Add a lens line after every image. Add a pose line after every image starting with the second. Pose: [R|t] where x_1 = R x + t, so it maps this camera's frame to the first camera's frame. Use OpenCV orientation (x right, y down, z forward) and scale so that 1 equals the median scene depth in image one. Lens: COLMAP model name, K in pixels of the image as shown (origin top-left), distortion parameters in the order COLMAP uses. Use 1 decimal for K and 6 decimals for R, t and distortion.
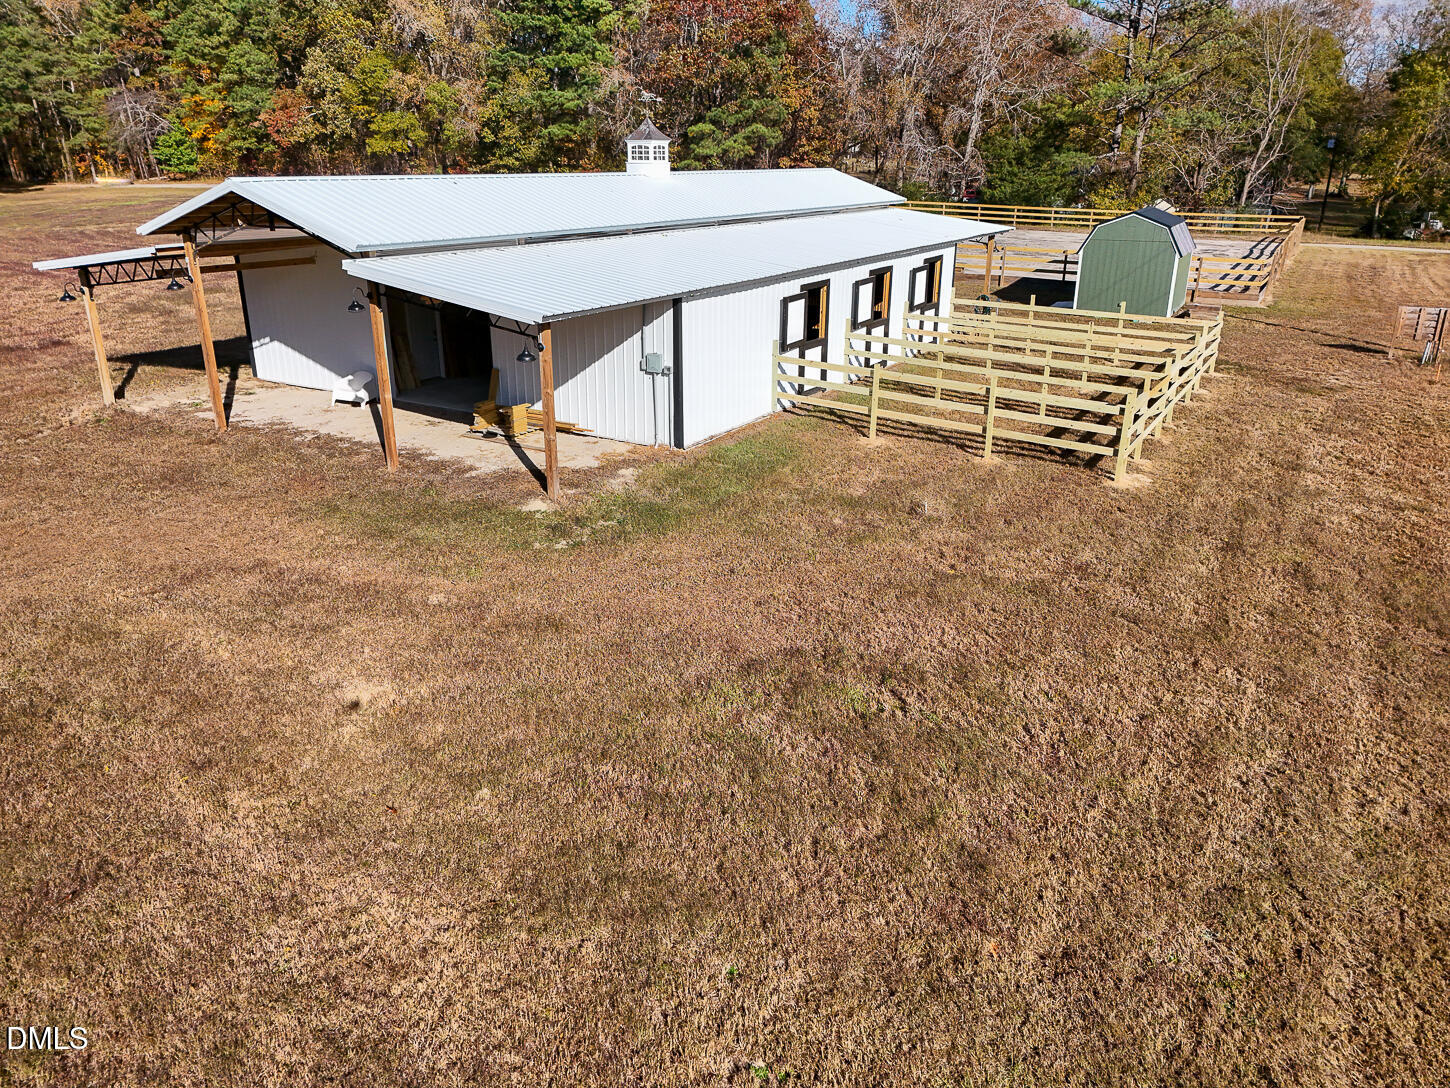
lens RADIAL K [[1060.8, 0, 729.3], [0, 1060.8, 537.3], [0, 0, 1]] dist [0.069869, -0.056030]
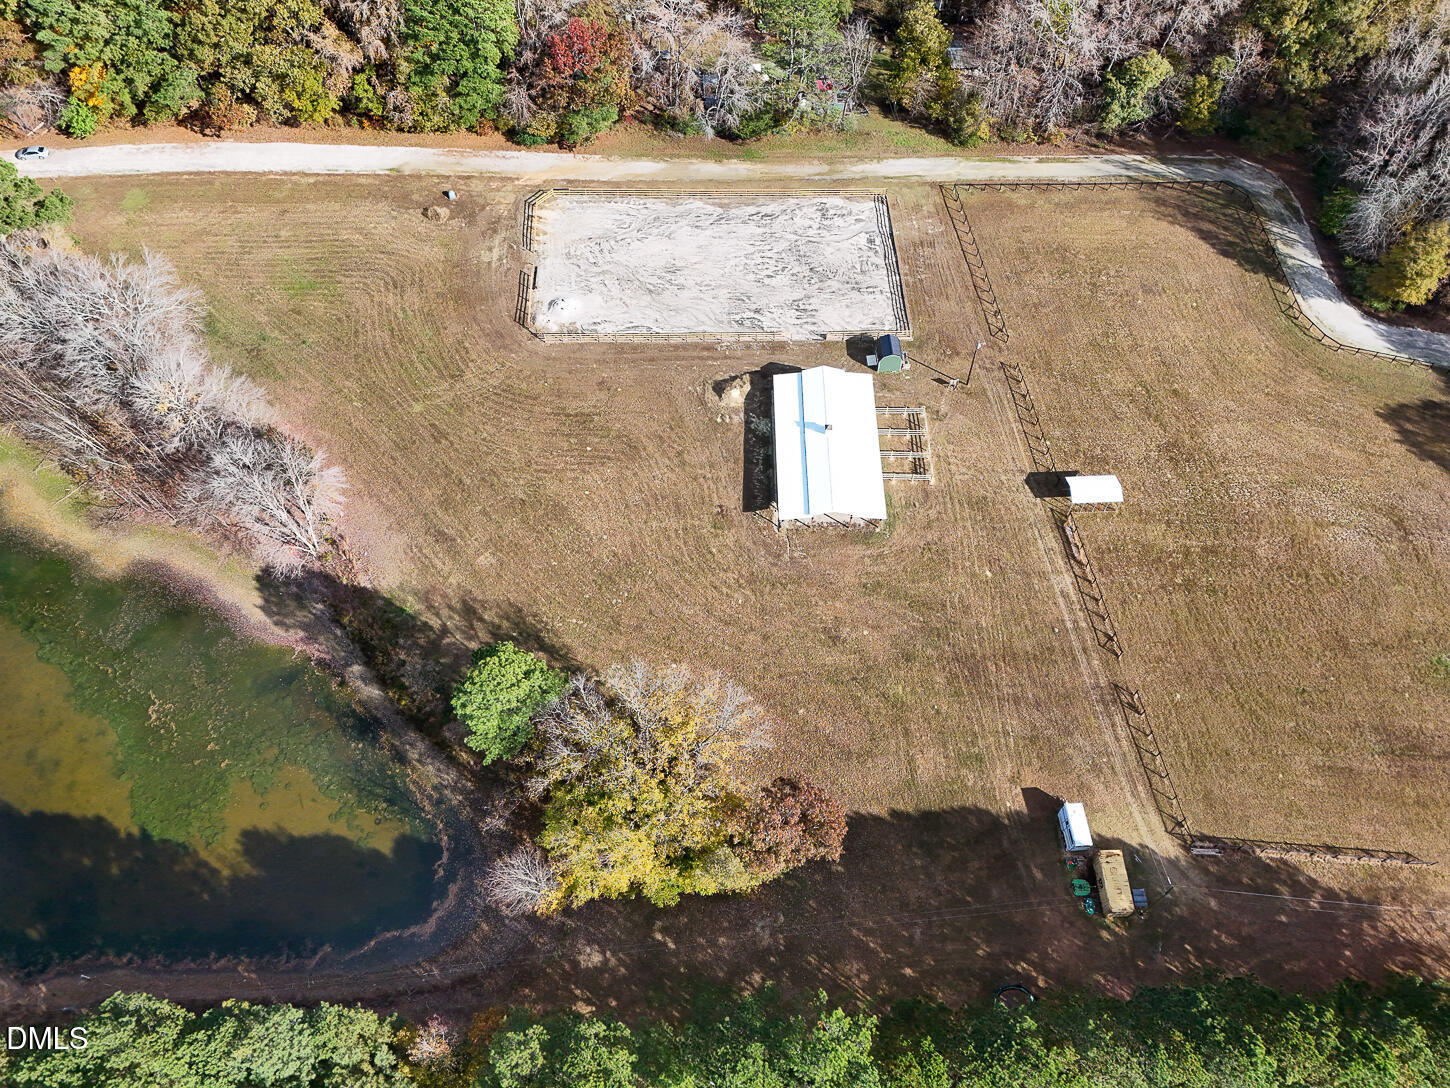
lens RADIAL K [[1056.7, 0, 728.3], [0, 1056.7, 543.7], [0, 0, 1]] dist [0.120282, -0.103688]
pose [[0.854568, -0.437221, 0.280270, -0.631755], [0.173153, 0.748657, 0.639946, -0.966622], [-0.489624, -0.498348, 0.715484, -0.766513]]
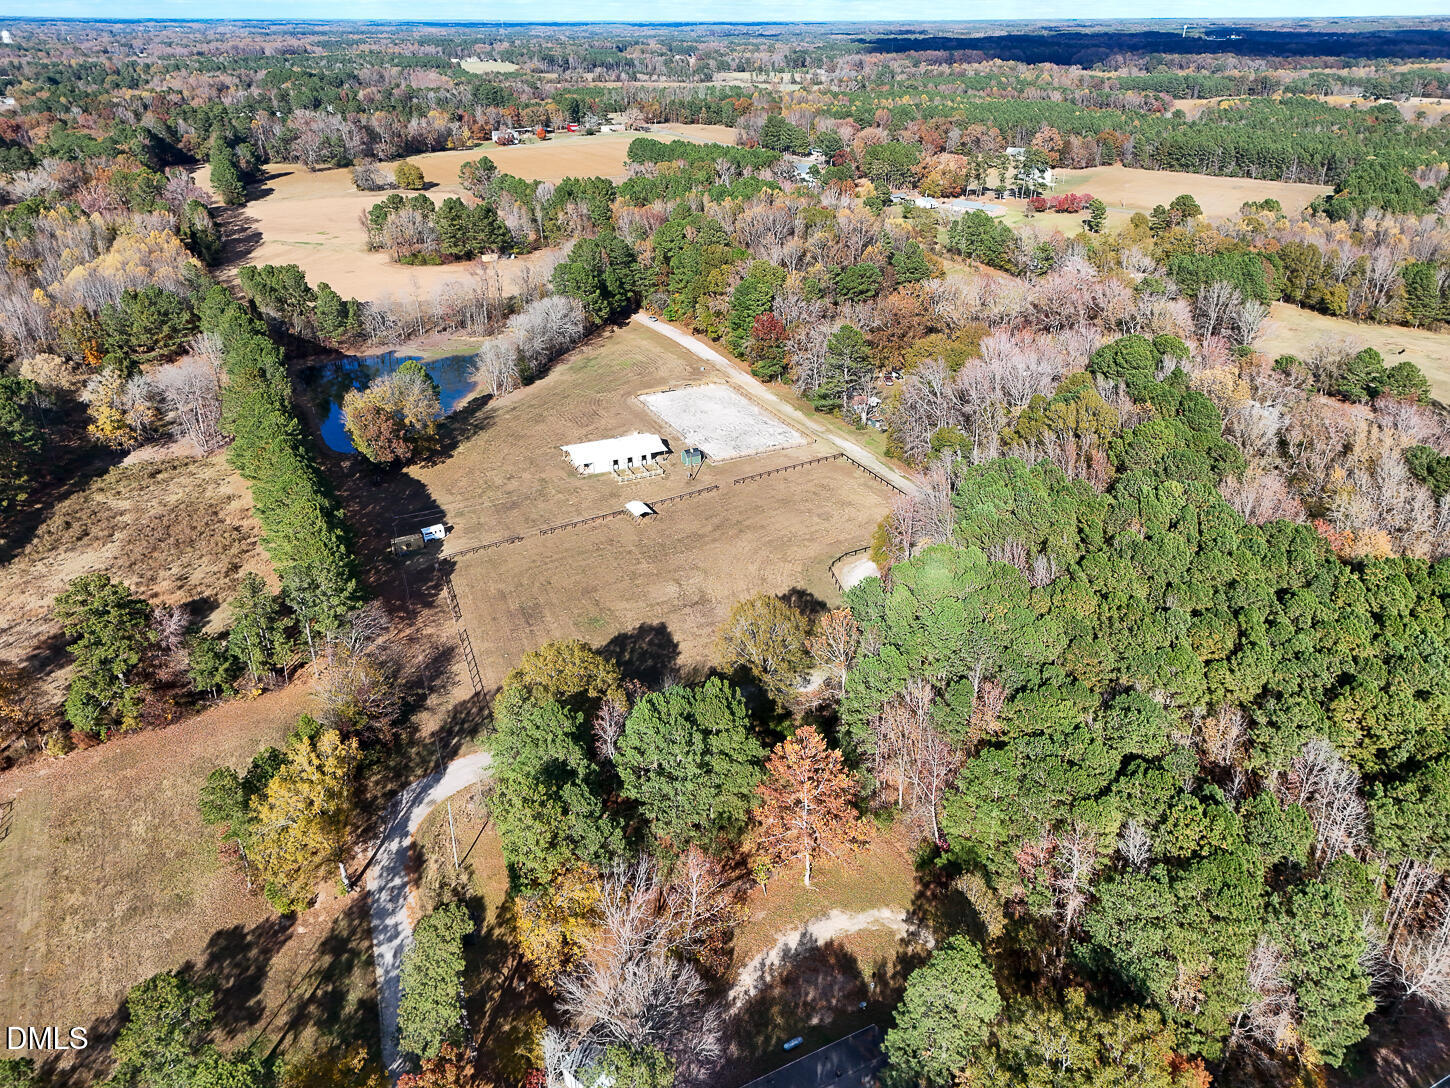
lens RADIAL K [[1055.3, 0, 726.3], [0, 1055.3, 538.0], [0, 0, 1]] dist [0.067591, -0.047826]
pose [[0.830155, 0.238805, -0.503800, 1.735956], [-0.183822, 0.970333, 0.157046, -0.357227], [0.526357, -0.037763, 0.849425, -1.981393]]
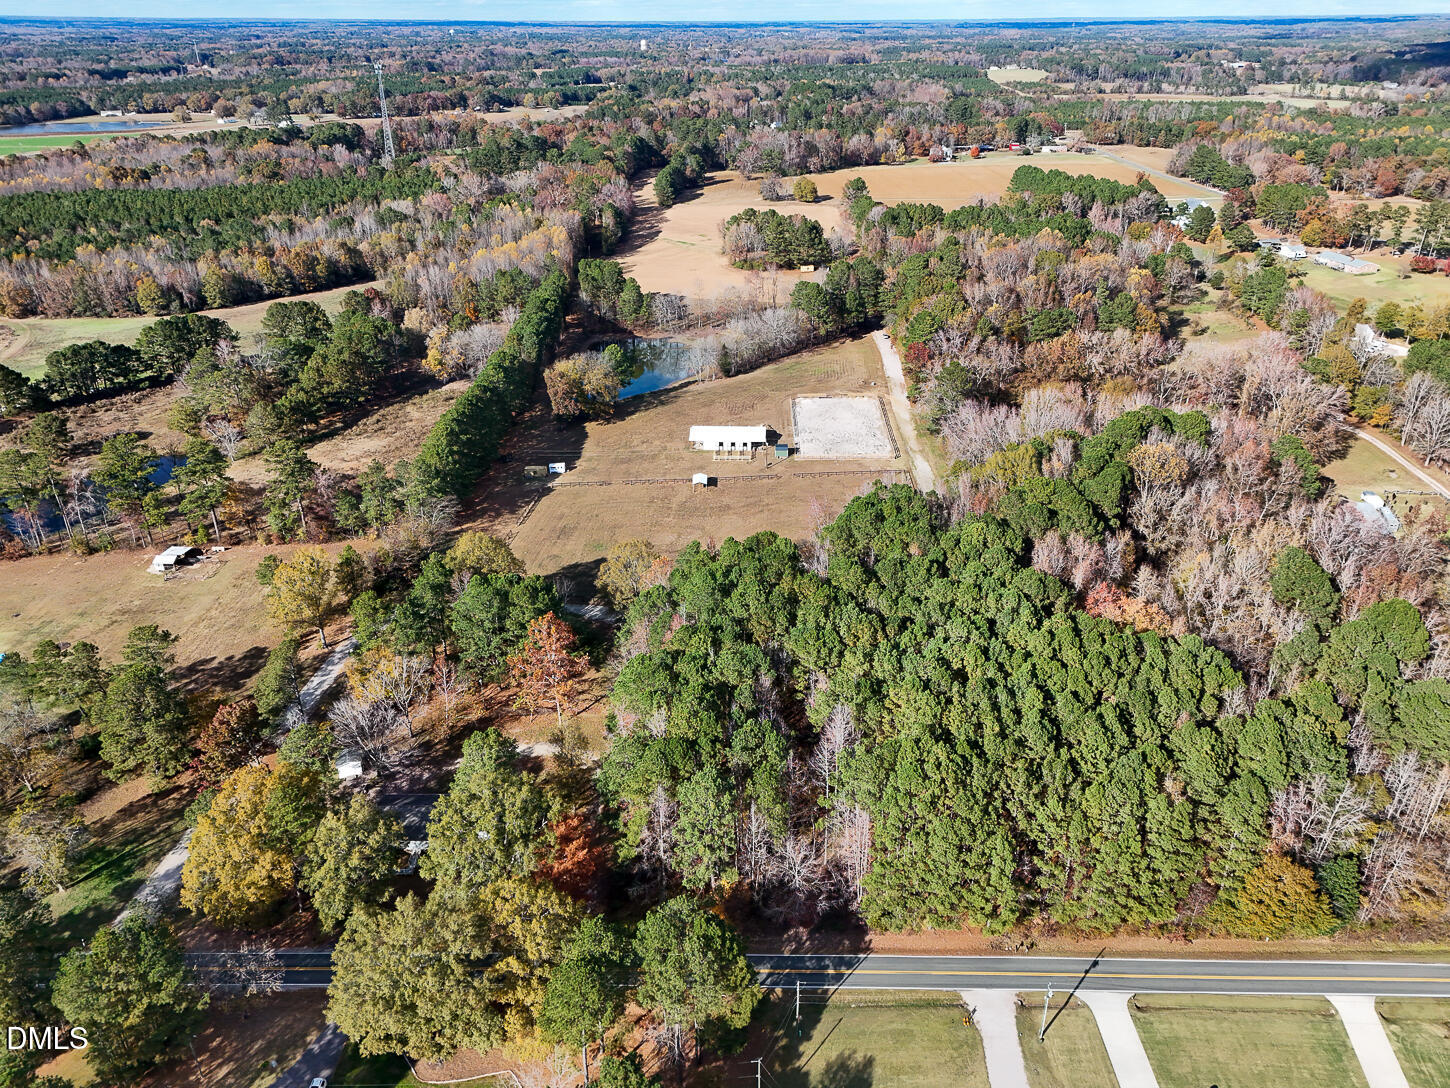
lens RADIAL K [[1055.3, 0, 726.3], [0, 1055.3, 538.0], [0, 0, 1]] dist [0.067591, -0.047826]
pose [[0.466879, 0.382759, -0.797195, 2.975200], [-0.295761, 0.917149, 0.267139, -0.719122], [0.833396, 0.111058, 0.541403, -1.602479]]
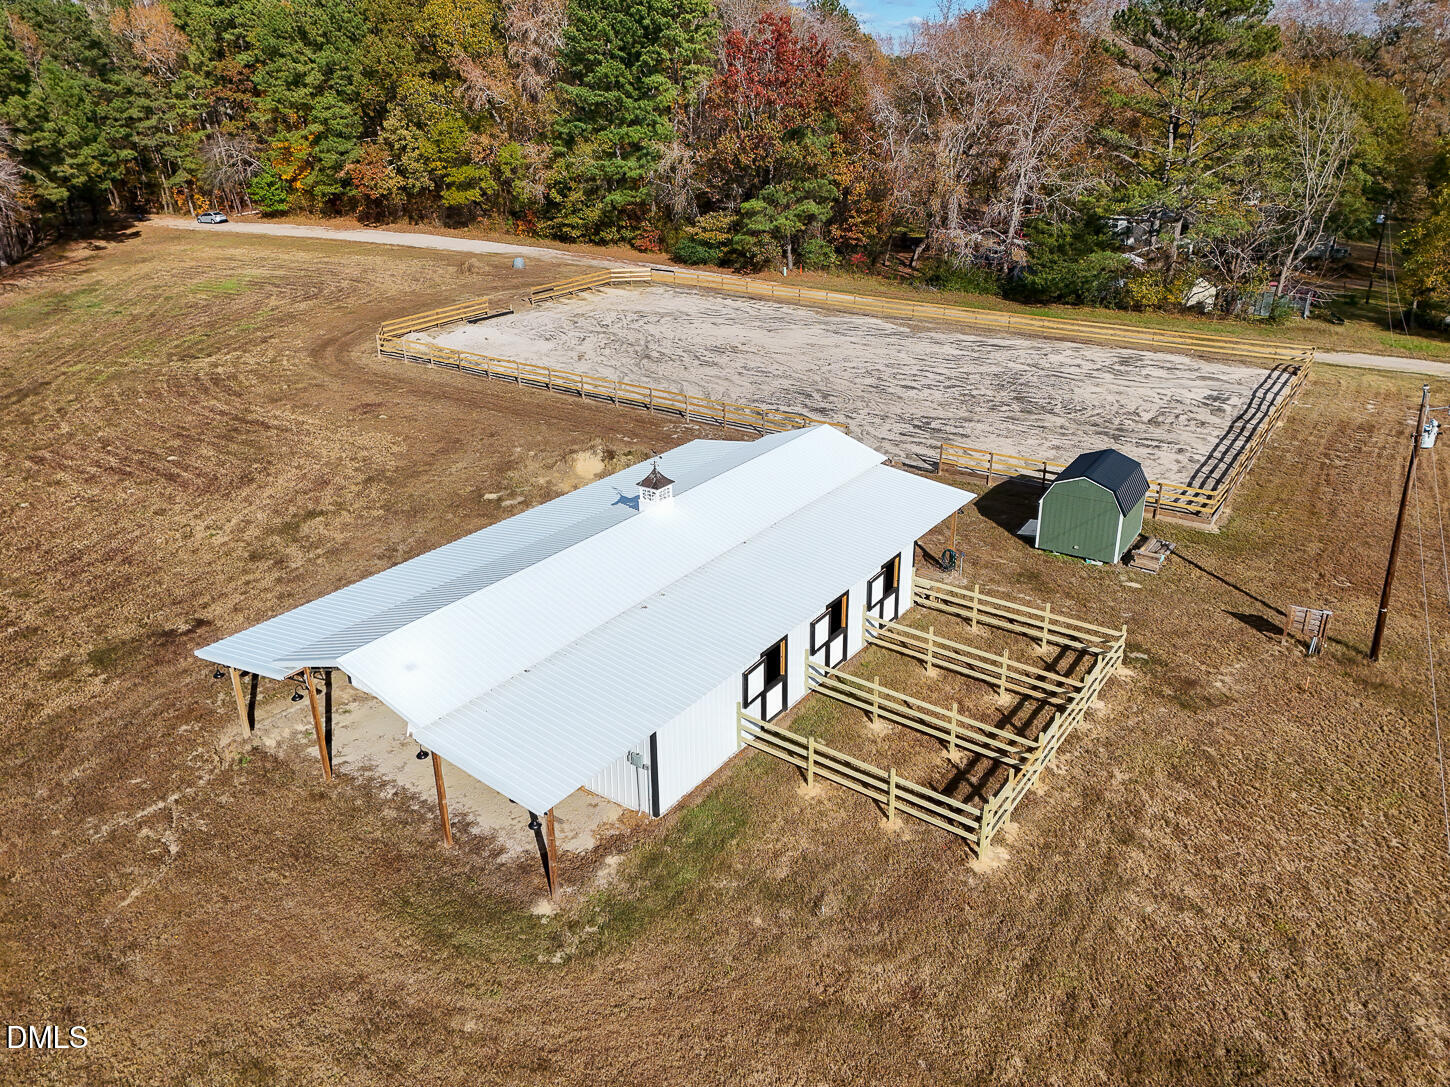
lens RADIAL K [[1080.6, 0, 727.6], [0, 1080.6, 541.2], [0, 0, 1]] dist [0.069876, -0.053933]
pose [[0.997093, 0.011116, -0.075384, 0.032180], [-0.006915, 0.998420, 0.055766, -0.115082], [0.075885, -0.055082, 0.995594, -0.077612]]
